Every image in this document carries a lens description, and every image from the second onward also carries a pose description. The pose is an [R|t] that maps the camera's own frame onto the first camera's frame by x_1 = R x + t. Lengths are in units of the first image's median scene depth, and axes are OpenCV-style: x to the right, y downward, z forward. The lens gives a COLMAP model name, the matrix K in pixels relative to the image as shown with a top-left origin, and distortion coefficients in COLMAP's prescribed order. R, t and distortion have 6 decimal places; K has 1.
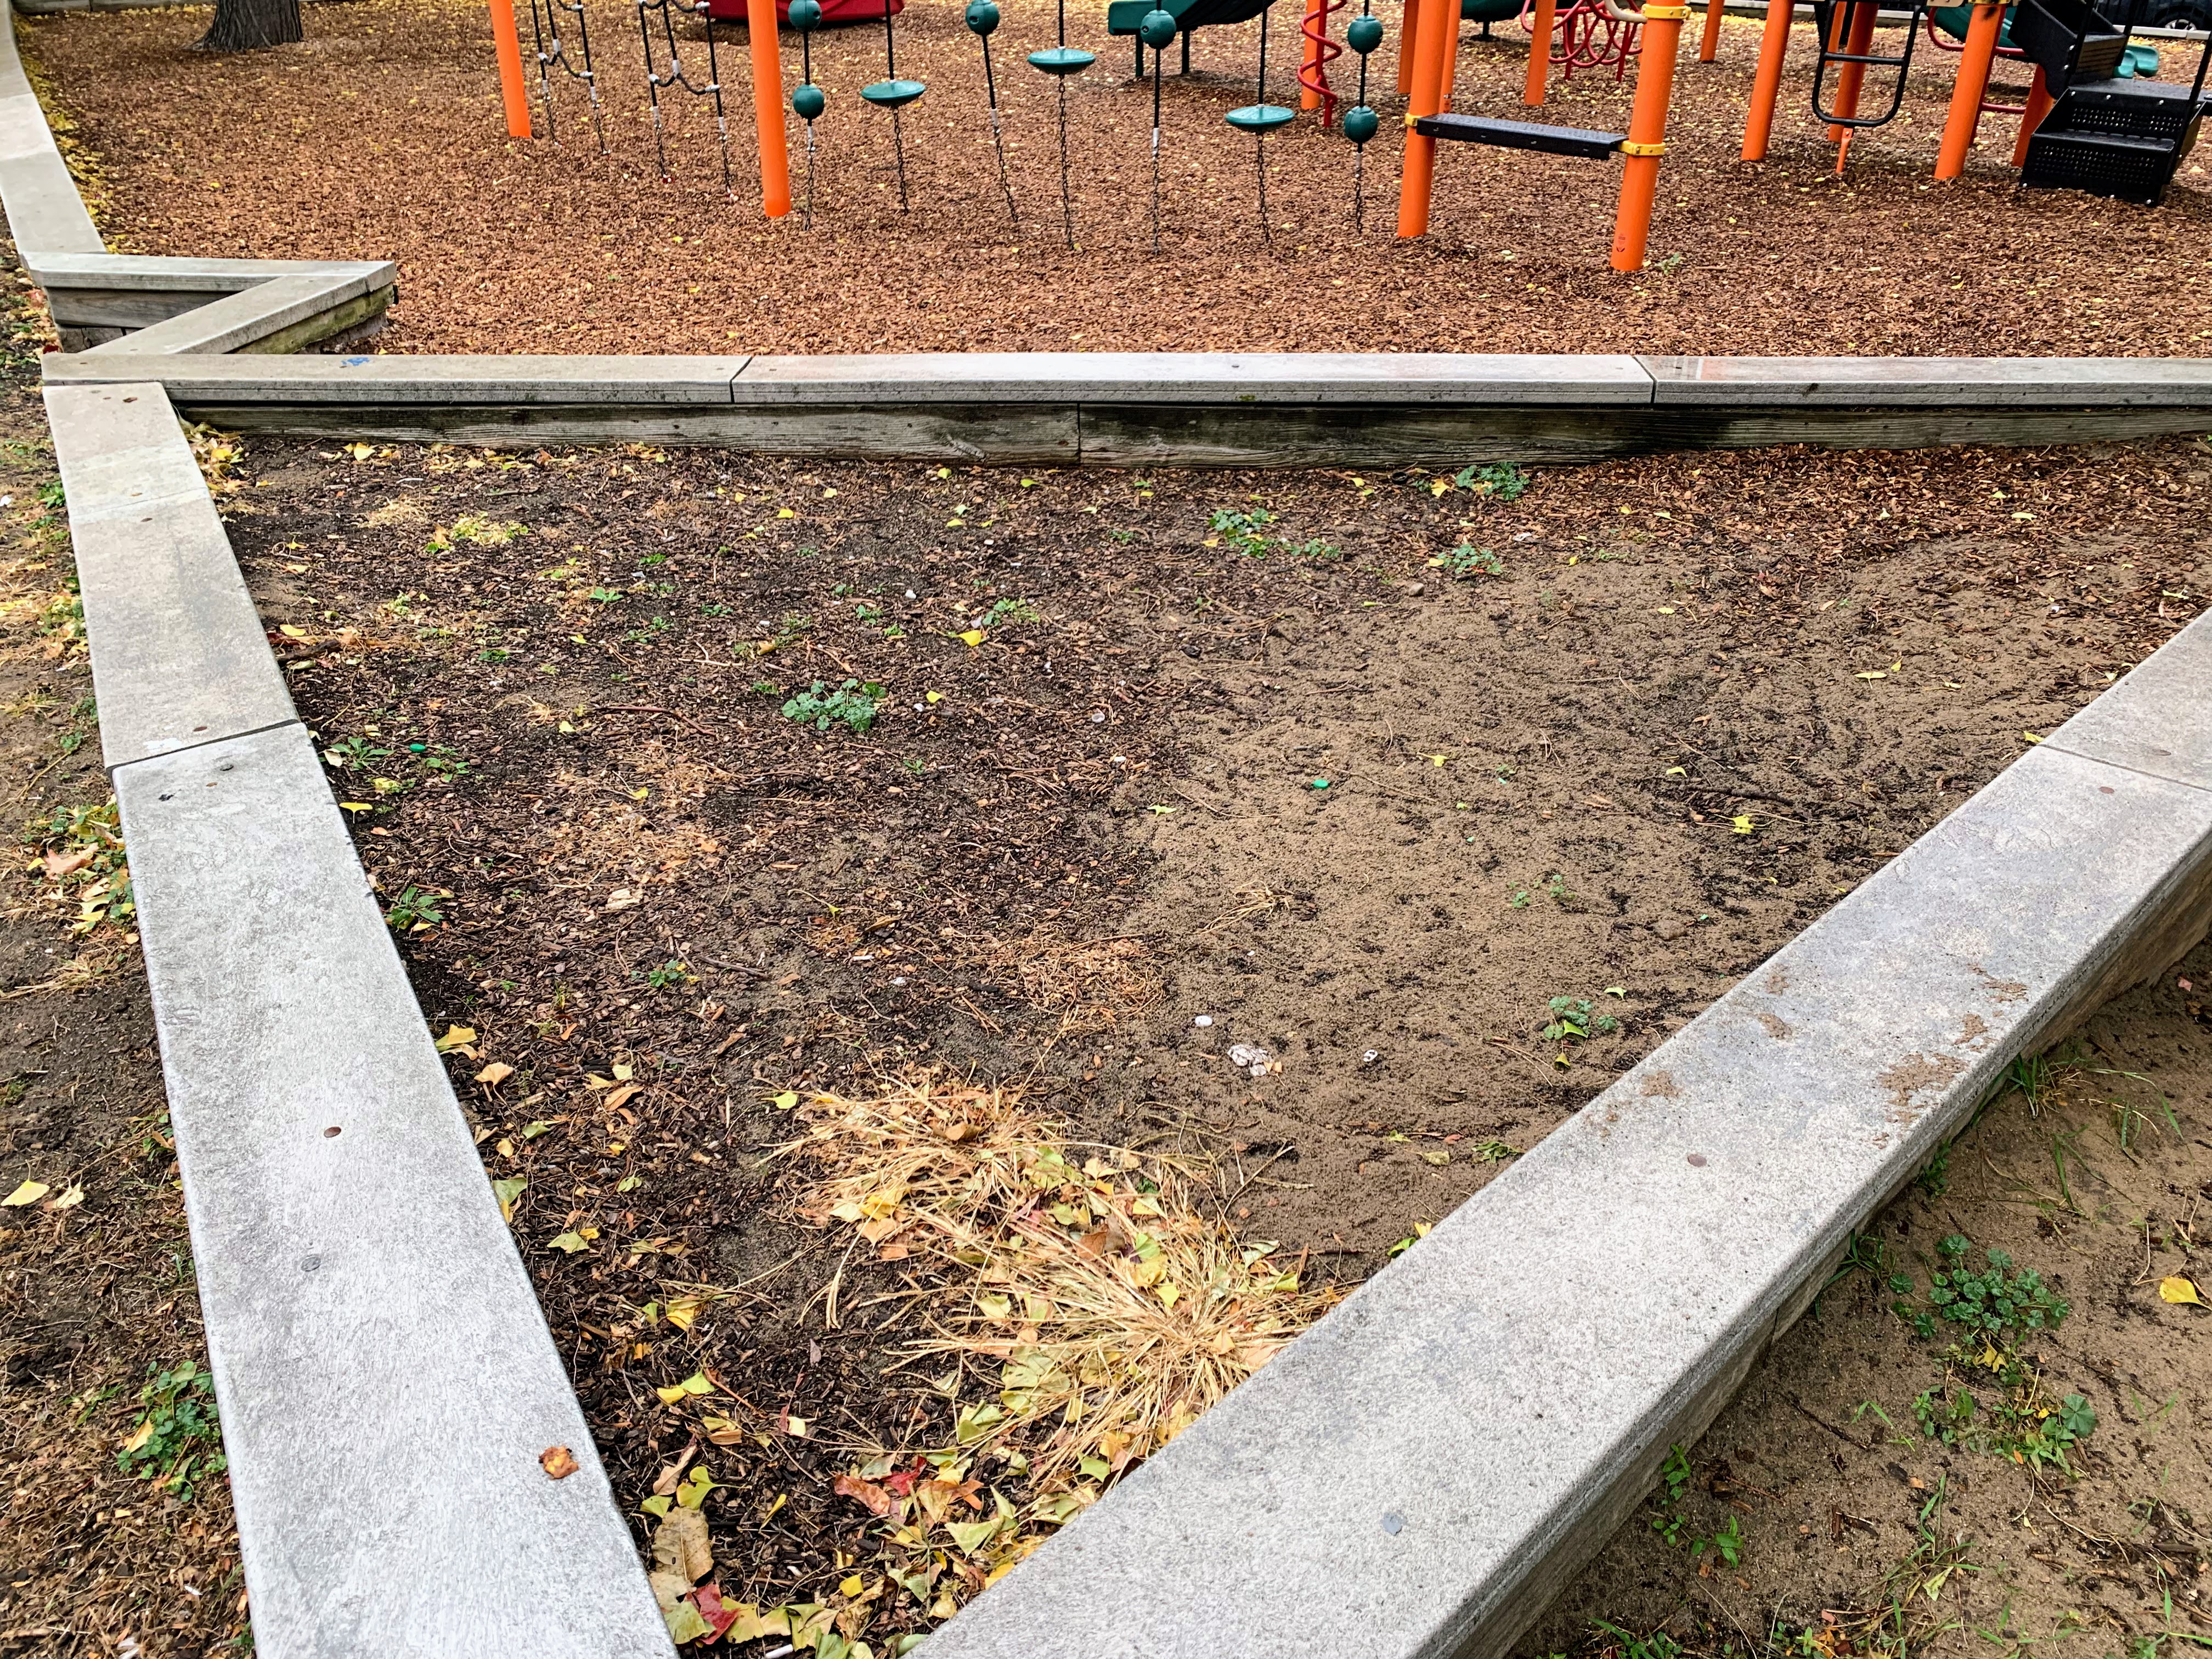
lens RADIAL K [[1670.8, 0, 1104.5], [0, 1670.8, 829.4], [0, 0, 1]] dist [0.003268, -0.000021]
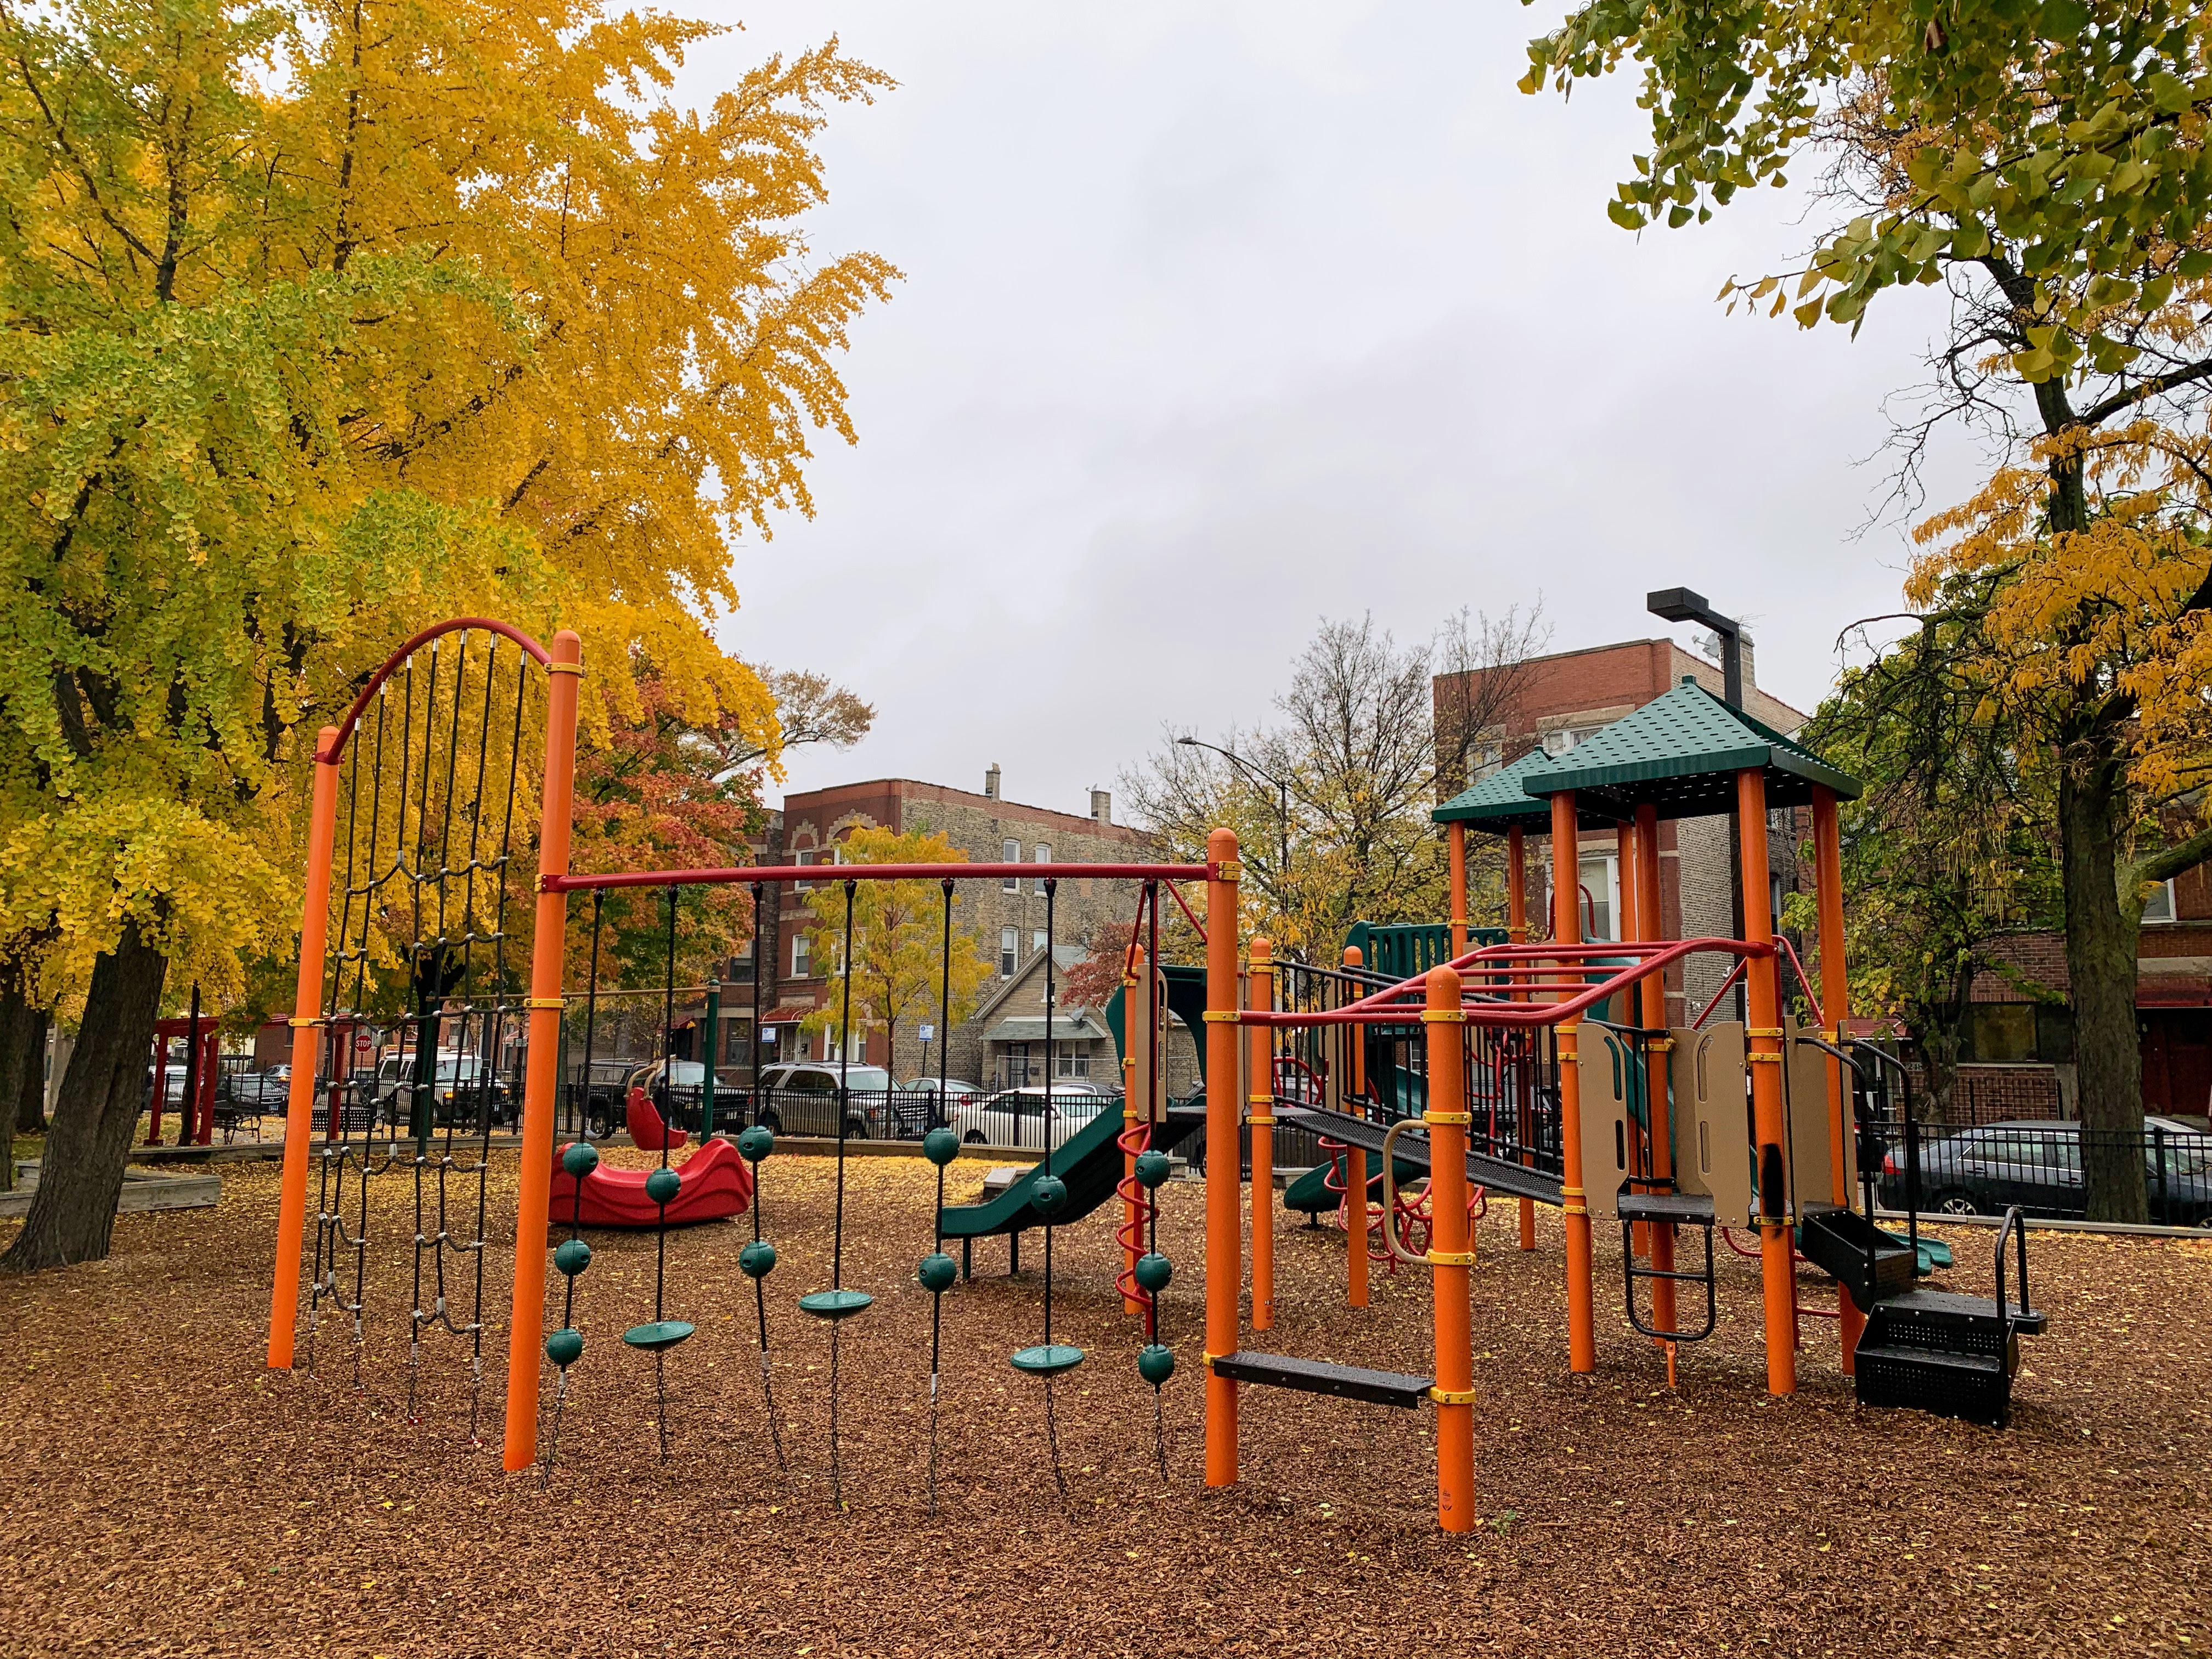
lens RADIAL K [[1662.2, 0, 1106.2], [0, 1662.2, 827.0], [0, 0, 1]] dist [-0.038008, 0.006627]
pose [[0.998121, -0.004071, 0.061146, 0.070759], [0.040402, 0.793945, -0.606645, -0.102021], [-0.046077, 0.607975, 0.792618, 0.091072]]
